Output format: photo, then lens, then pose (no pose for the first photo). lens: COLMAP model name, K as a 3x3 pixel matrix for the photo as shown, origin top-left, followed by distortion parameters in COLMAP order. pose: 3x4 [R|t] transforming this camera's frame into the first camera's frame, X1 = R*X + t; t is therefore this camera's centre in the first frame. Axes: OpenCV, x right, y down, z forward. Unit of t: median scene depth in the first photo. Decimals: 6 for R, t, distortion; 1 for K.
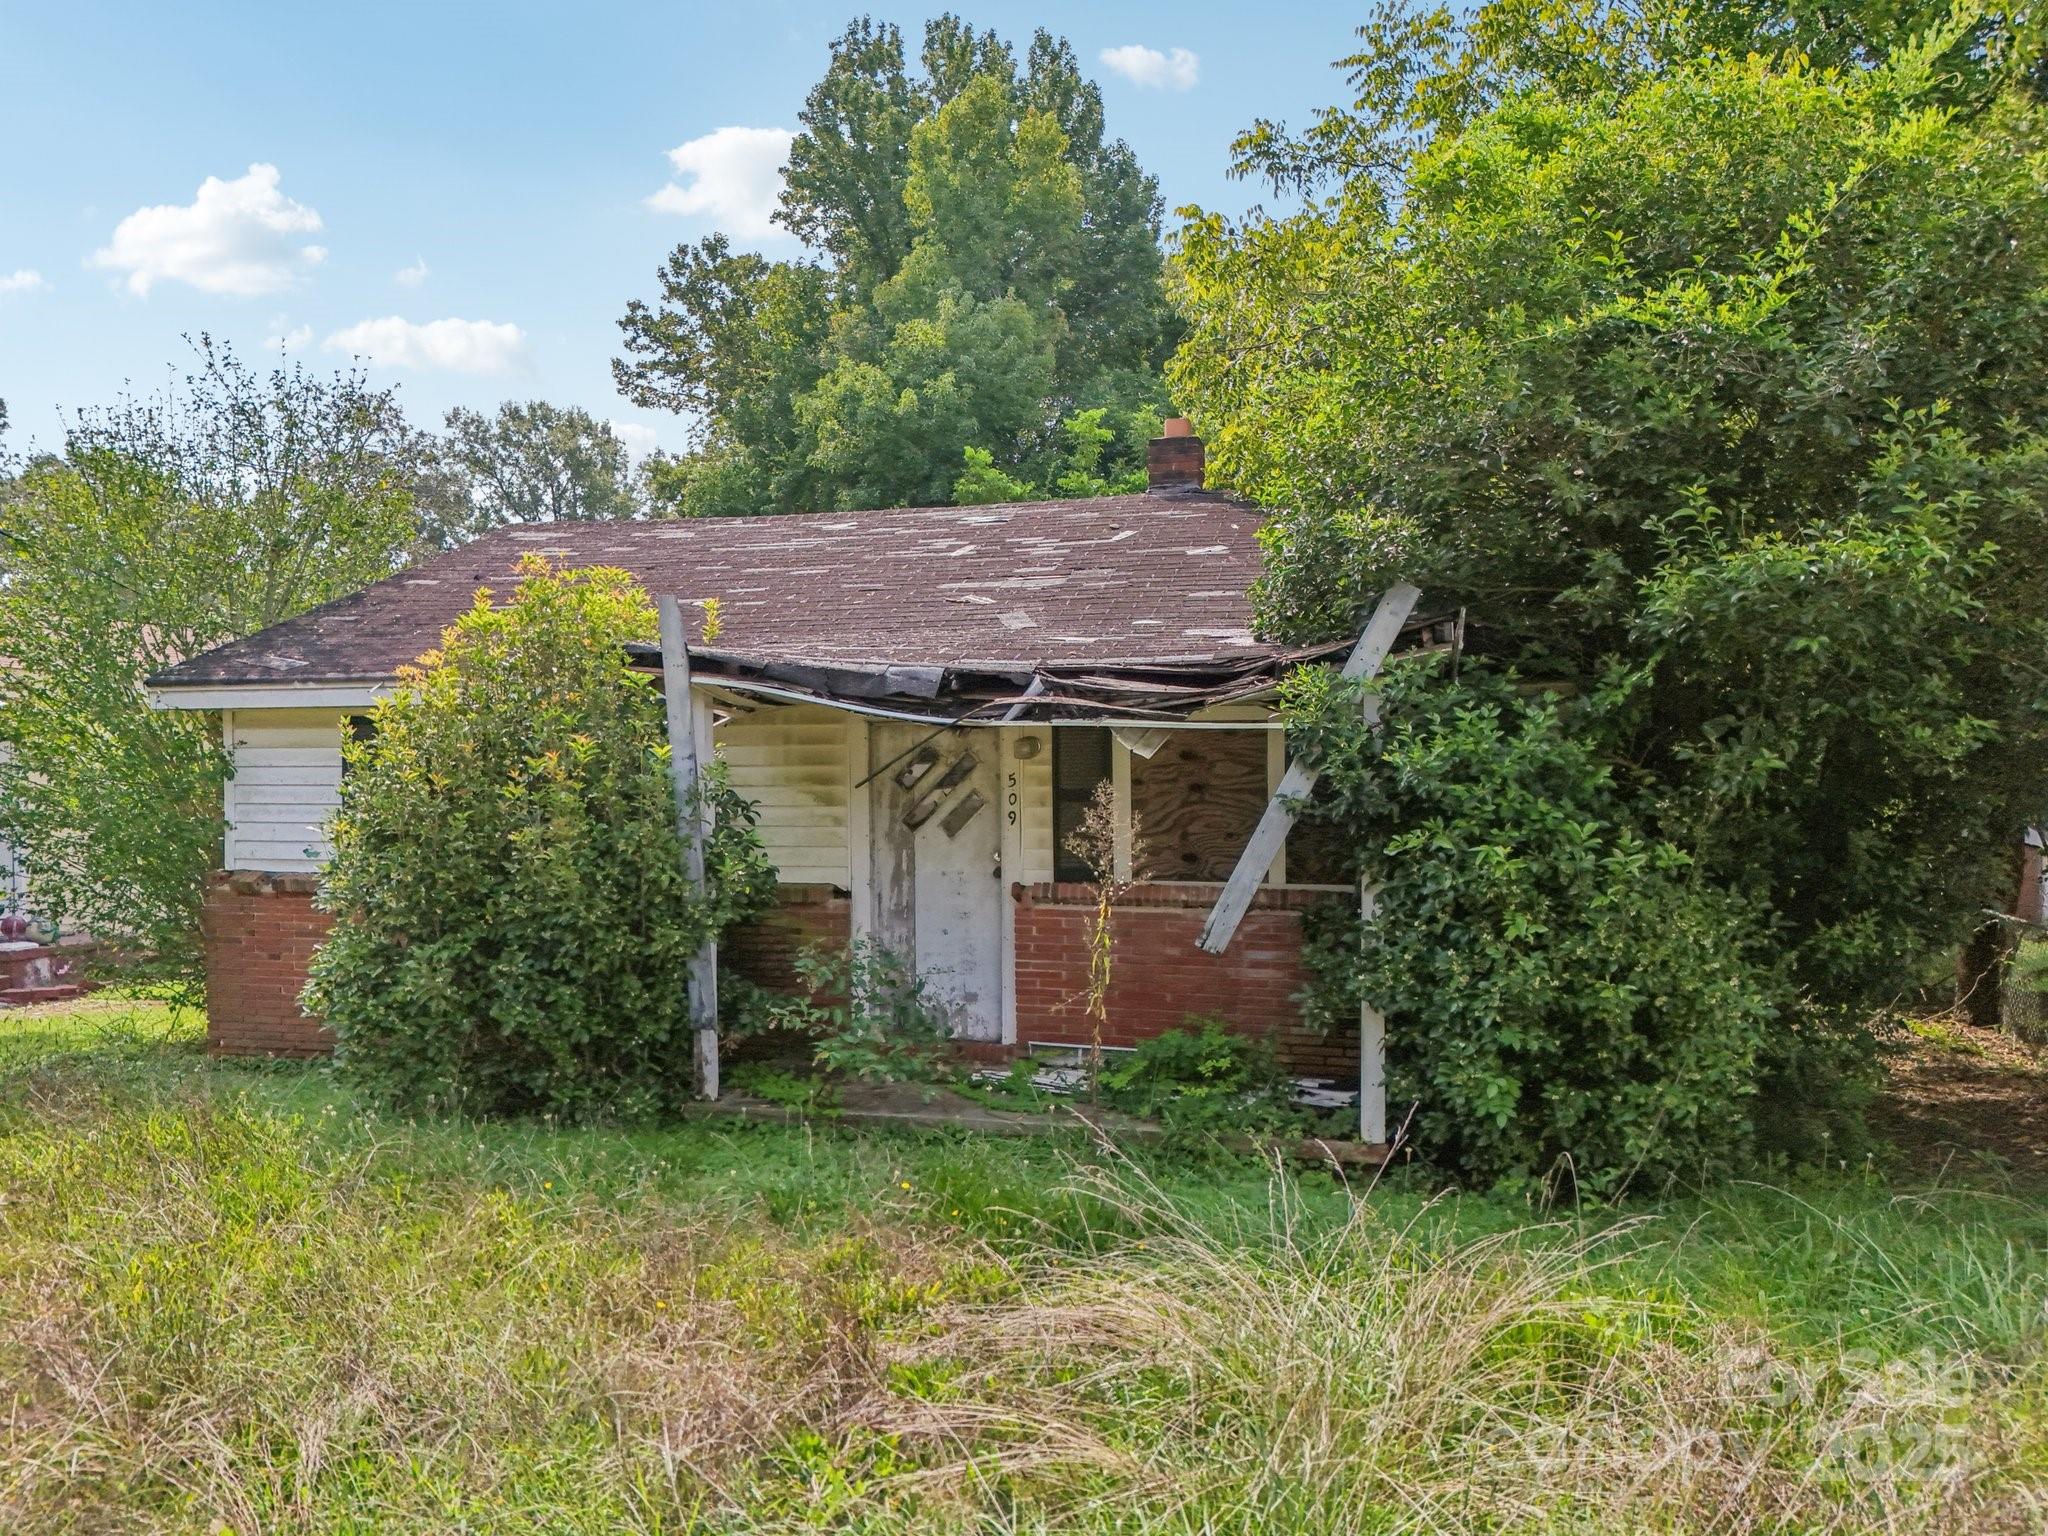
lens RADIAL K [[1446.3, 0, 1024.0], [0, 1446.3, 768.0], [0, 0, 1]] dist [0.038690, -0.007462]
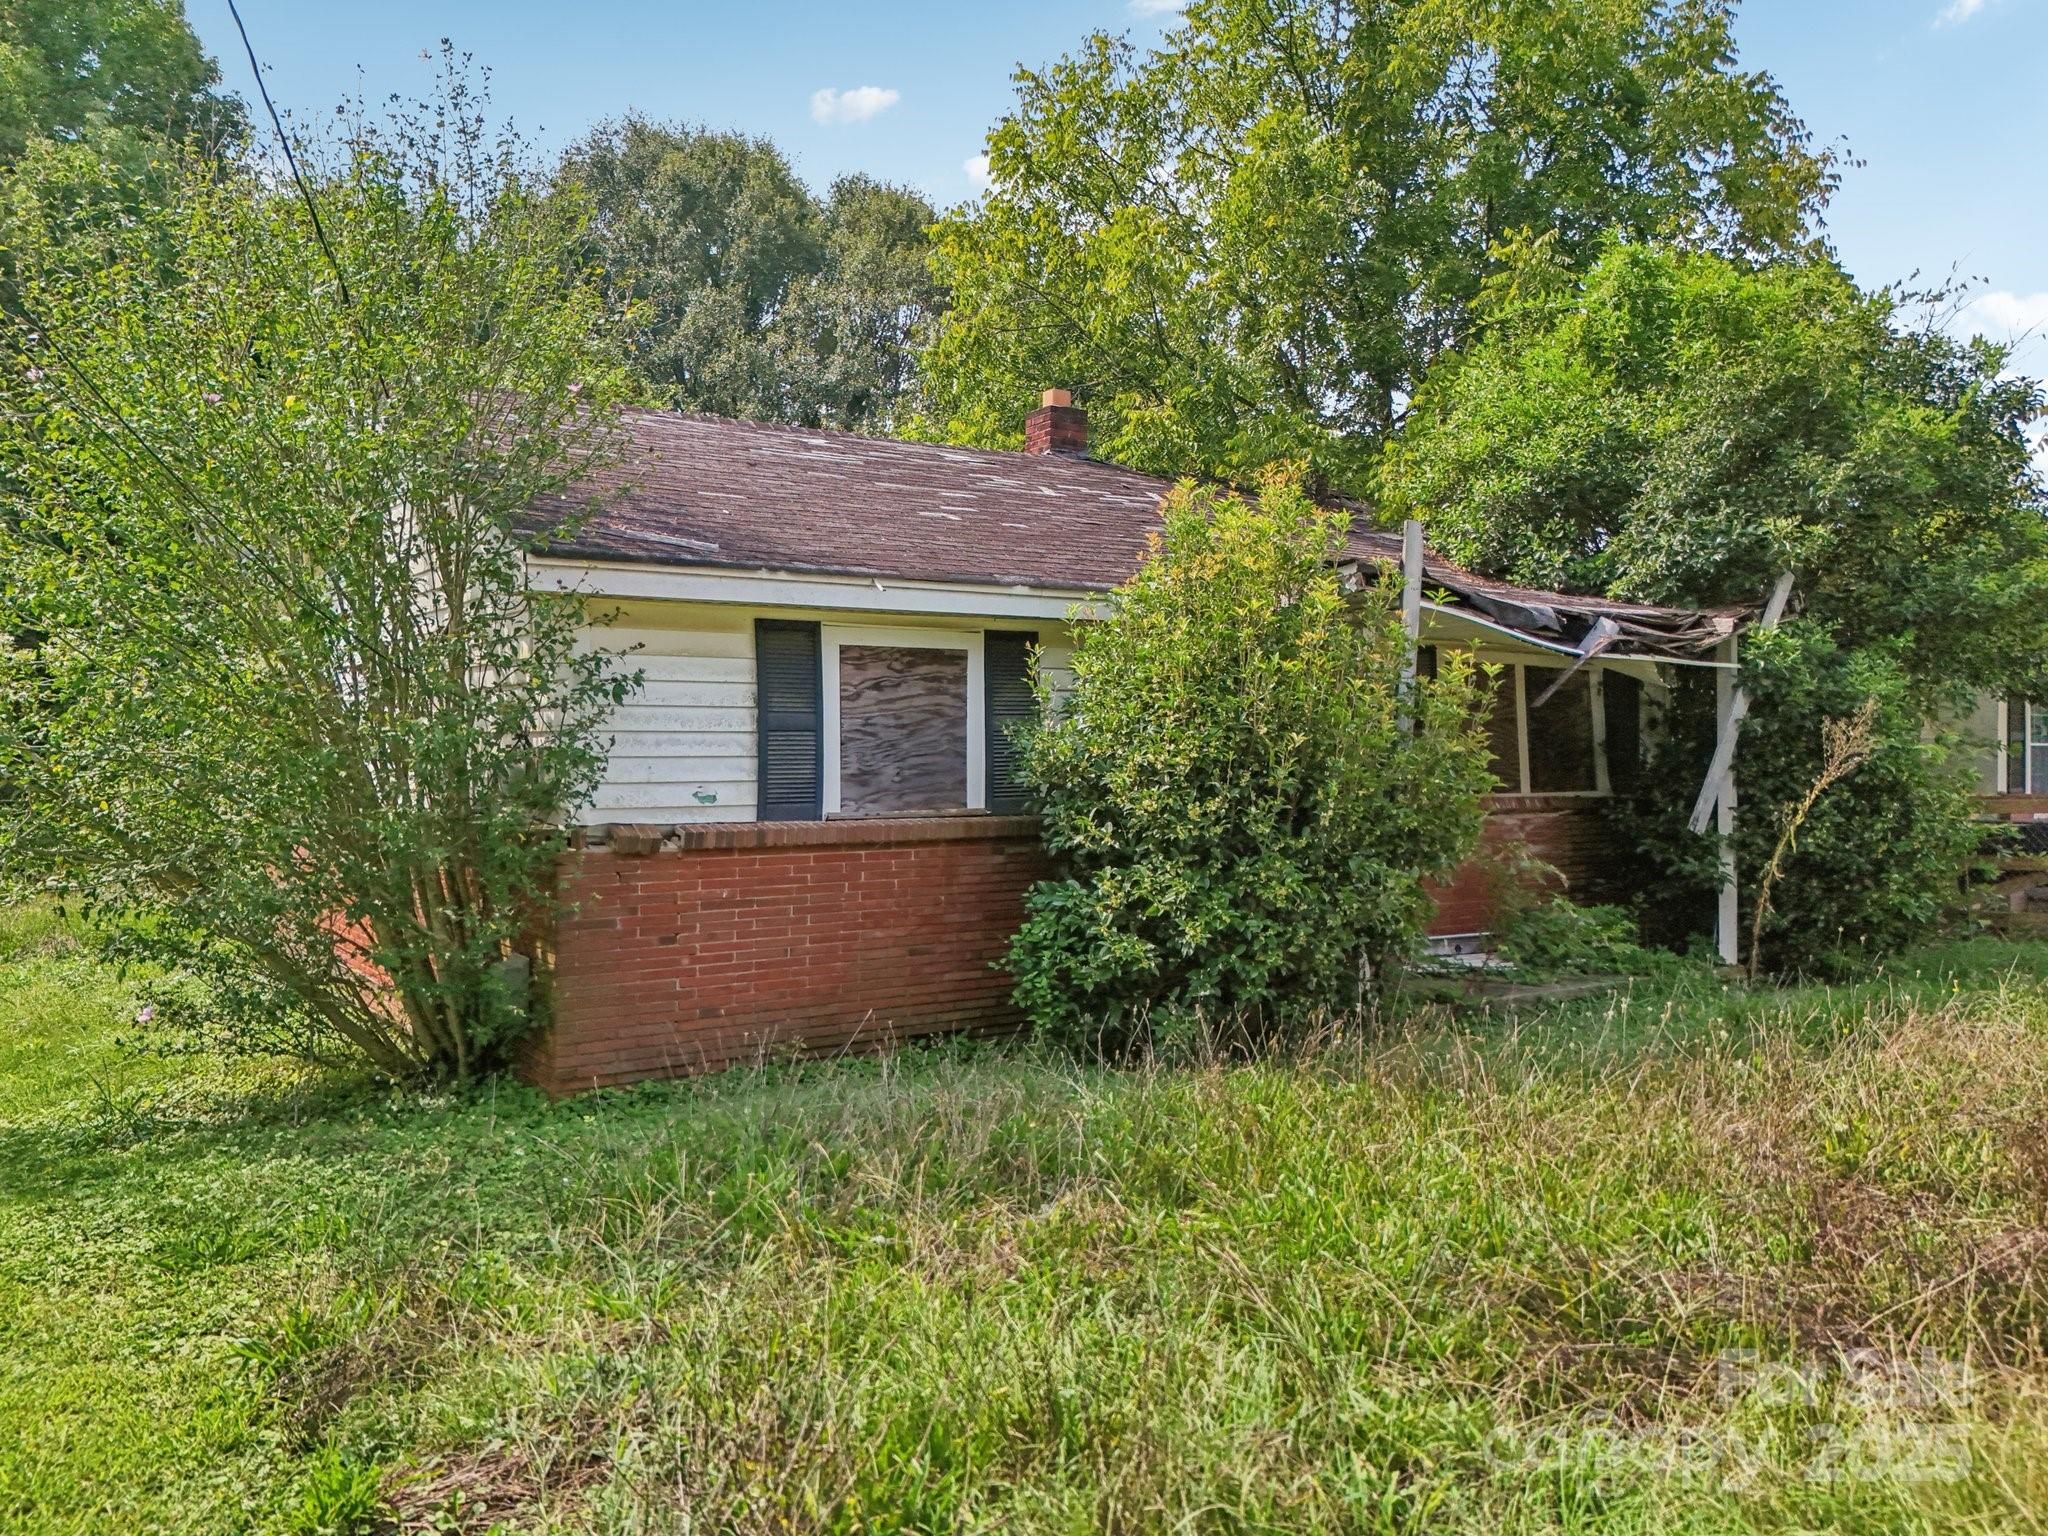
lens RADIAL K [[1439.6, 0, 1017.1], [0, 1439.6, 757.0], [0, 0, 1]] dist [0.037359, 0.002572]
pose [[0.703810, -0.006207, 0.710361, -1.179727], [0.005389, 0.999980, 0.003398, 0.046207], [-0.710368, 0.001436, 0.703829, 0.474473]]
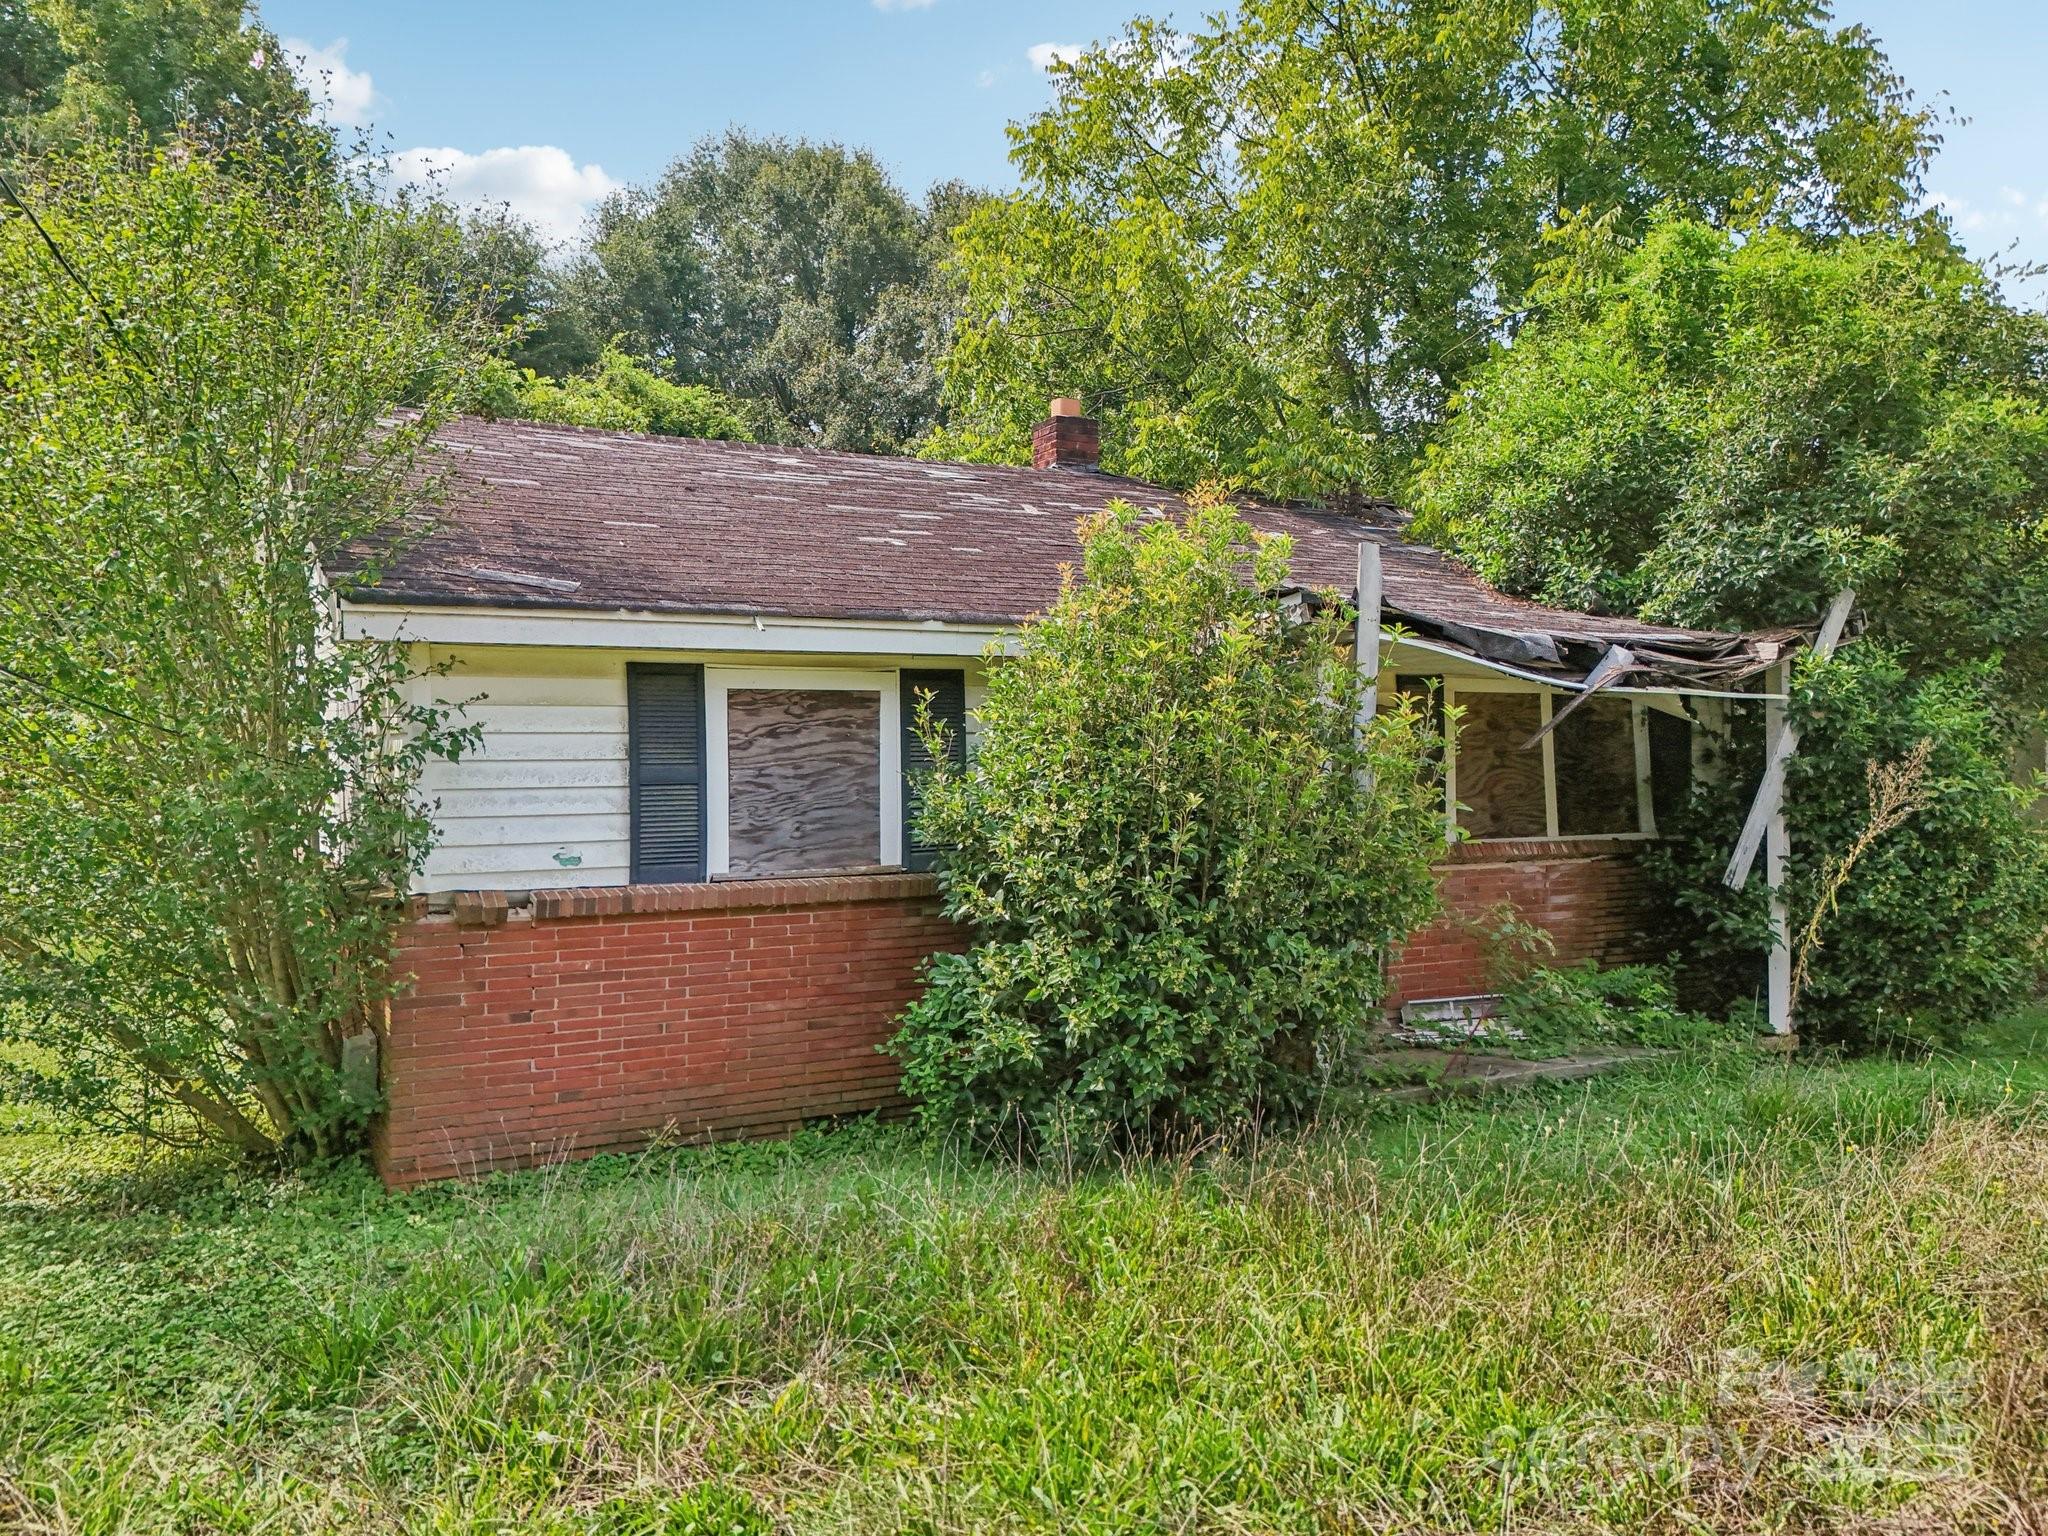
lens RADIAL K [[1446.3, 0, 1024.0], [0, 1446.3, 768.0], [0, 0, 1]] dist [0.038690, -0.007462]
pose [[0.761436, -0.010517, 0.648155, -1.002985], [0.008928, 0.999944, 0.005736, 0.016813], [-0.648179, 0.001420, 0.761487, 0.444909]]
